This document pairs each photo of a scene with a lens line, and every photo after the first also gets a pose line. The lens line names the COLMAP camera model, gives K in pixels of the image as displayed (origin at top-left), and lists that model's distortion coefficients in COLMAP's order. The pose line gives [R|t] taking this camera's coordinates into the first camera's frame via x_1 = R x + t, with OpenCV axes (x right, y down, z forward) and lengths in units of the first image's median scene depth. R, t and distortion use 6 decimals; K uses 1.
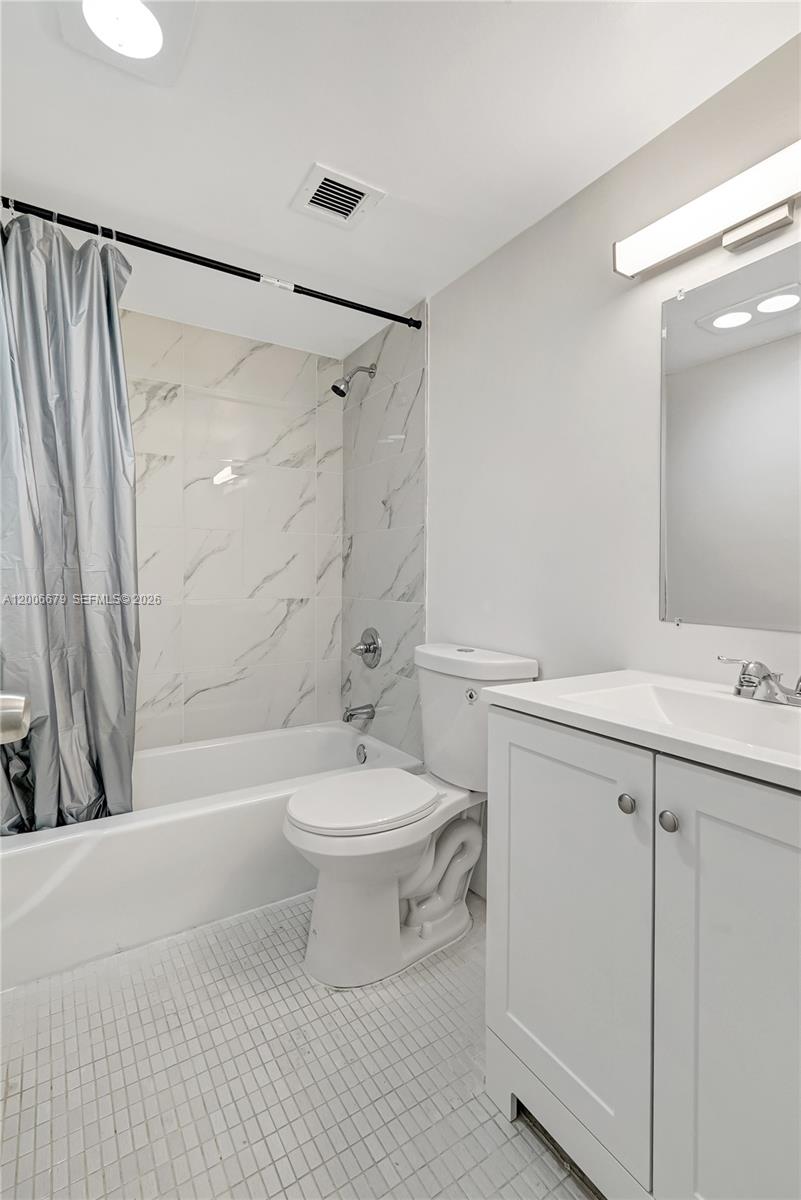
lens RADIAL K [[564.5, 0, 403.0], [0, 564.5, 575.0], [0, 0, 1]] dist [-0.011253, -0.000065]
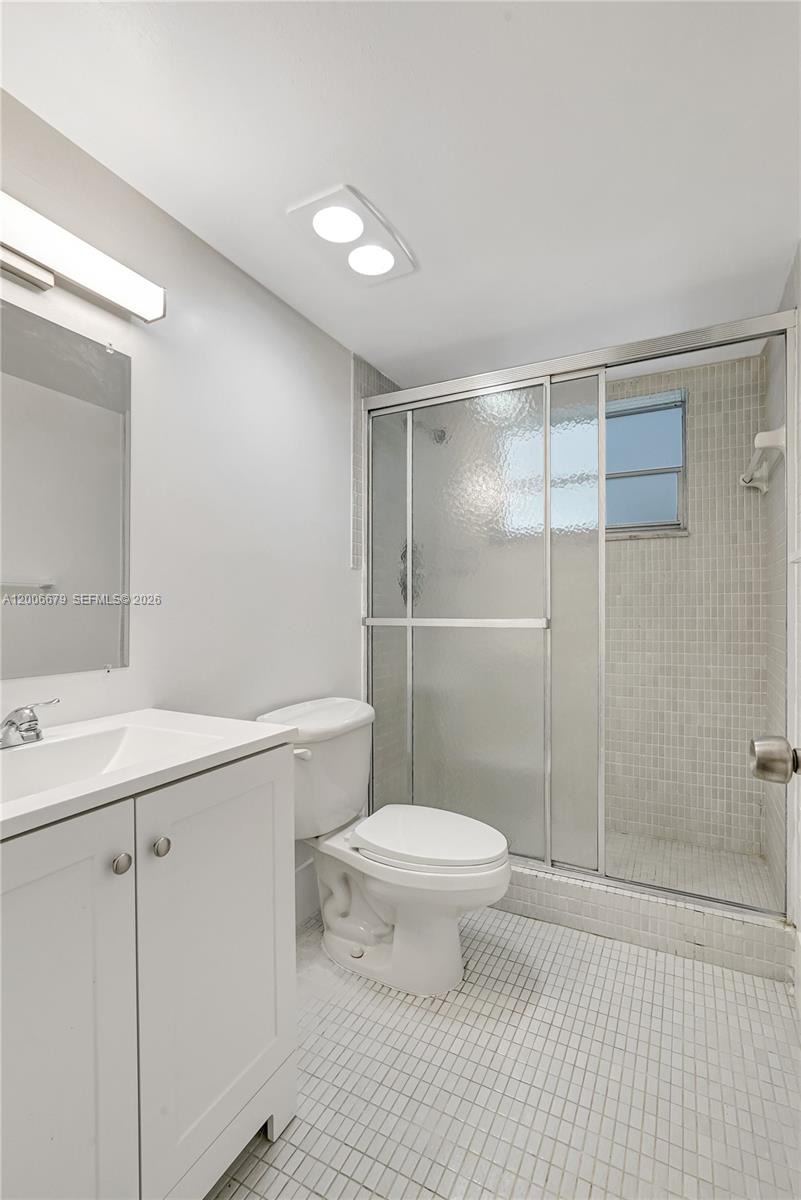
lens RADIAL K [[545.6, 0, 399.5], [0, 545.6, 610.7], [0, 0, 1]] dist [-0.004686, 0.000107]
pose [[-0.501560, -0.002945, 0.865118, -0.381785], [0.002582, 0.999985, 0.004901, -0.011711], [-0.865119, 0.004692, -0.501545, 0.643724]]
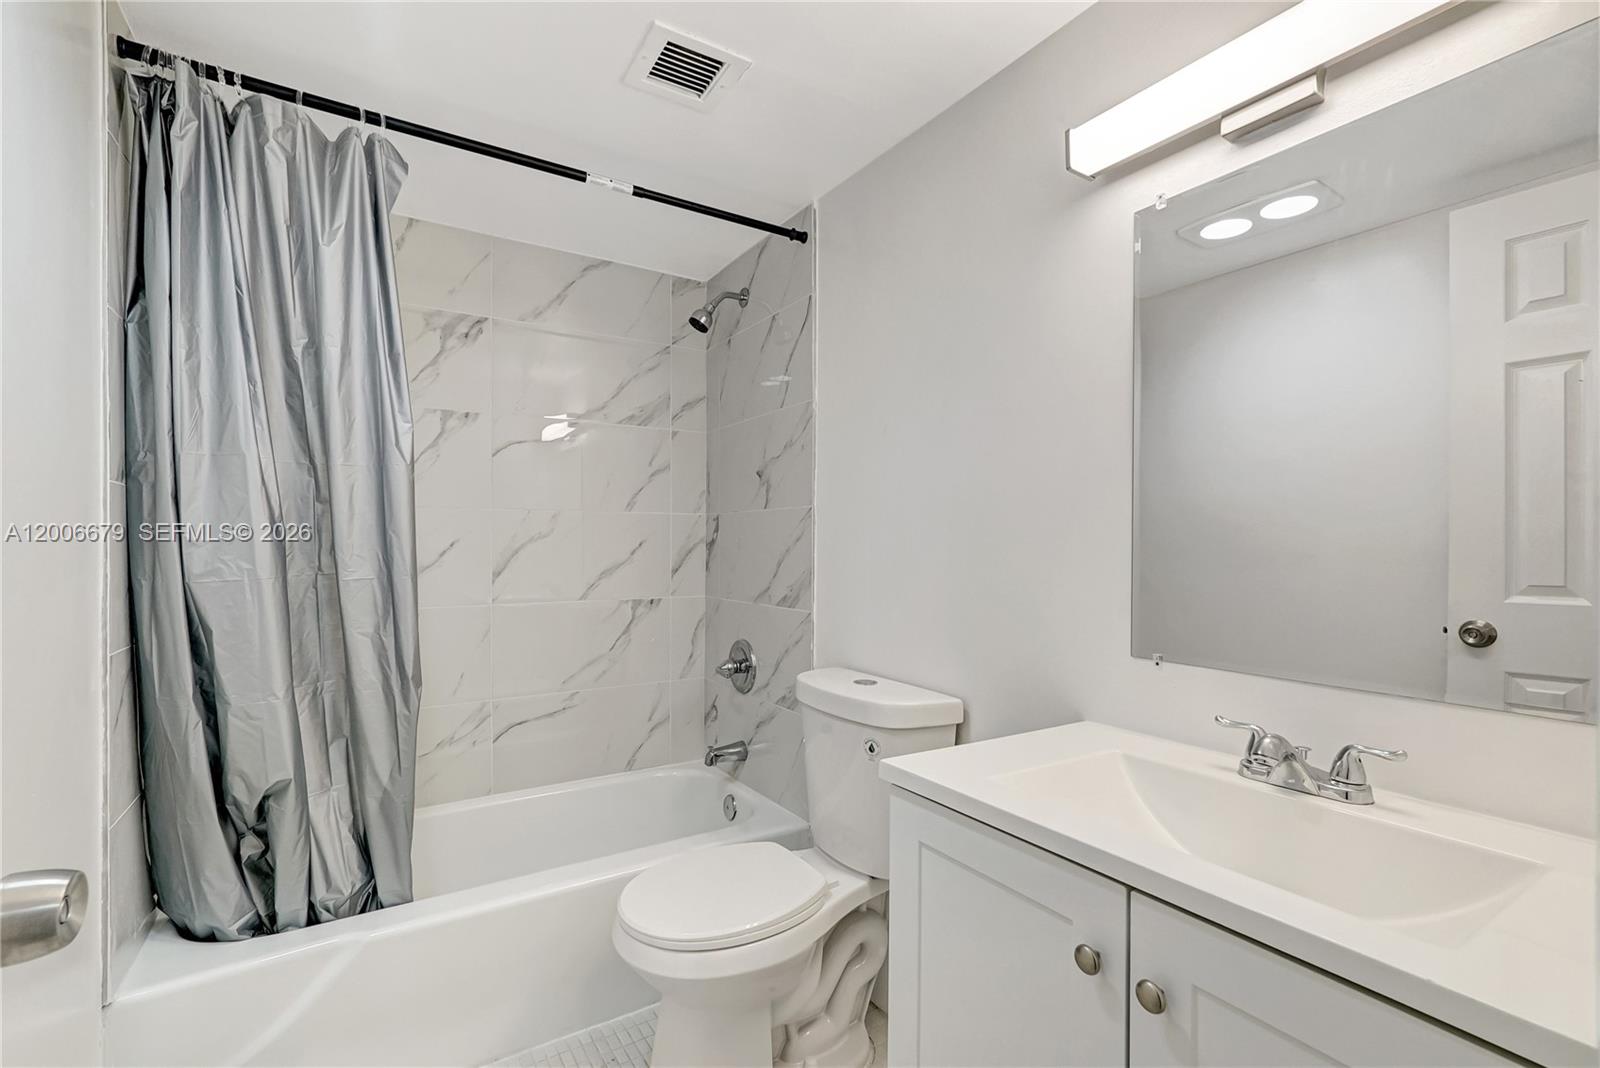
lens RADIAL K [[711.3, 0, 794.9], [0, 711.3, 538.4], [0, 0, 1]] dist [-0.011424, 0.000277]
pose [[0.999977, -0.000725, -0.006801, 0.028304], [0.000712, 0.999998, -0.002042, -0.056596], [0.006803, 0.002037, 0.999975, 0.079415]]
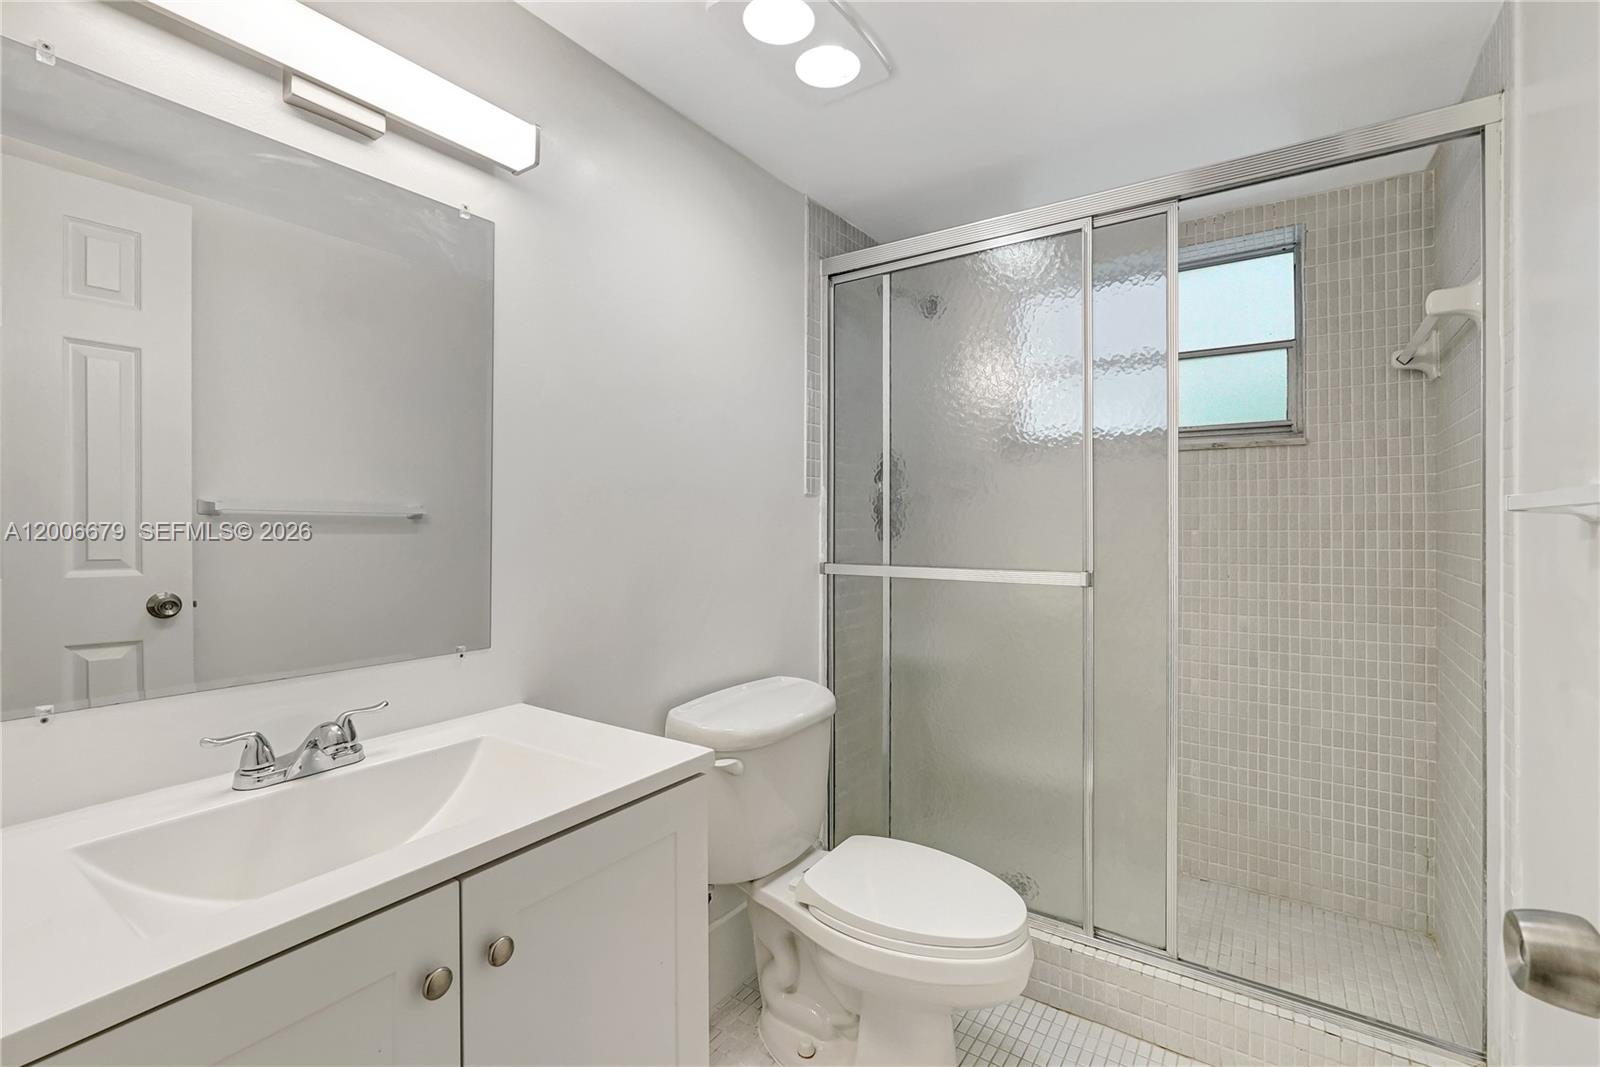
lens RADIAL K [[713.6, 0, 796.8], [0, 713.6, 523.4], [0, 0, 1]] dist [-0.003836, 0.001302]
pose [[-0.396712, 0.000841, 0.917943, -0.315850], [0.000479, 1.000000, -0.000709, -0.061051], [-0.917943, 0.000159, -0.396713, 0.585698]]
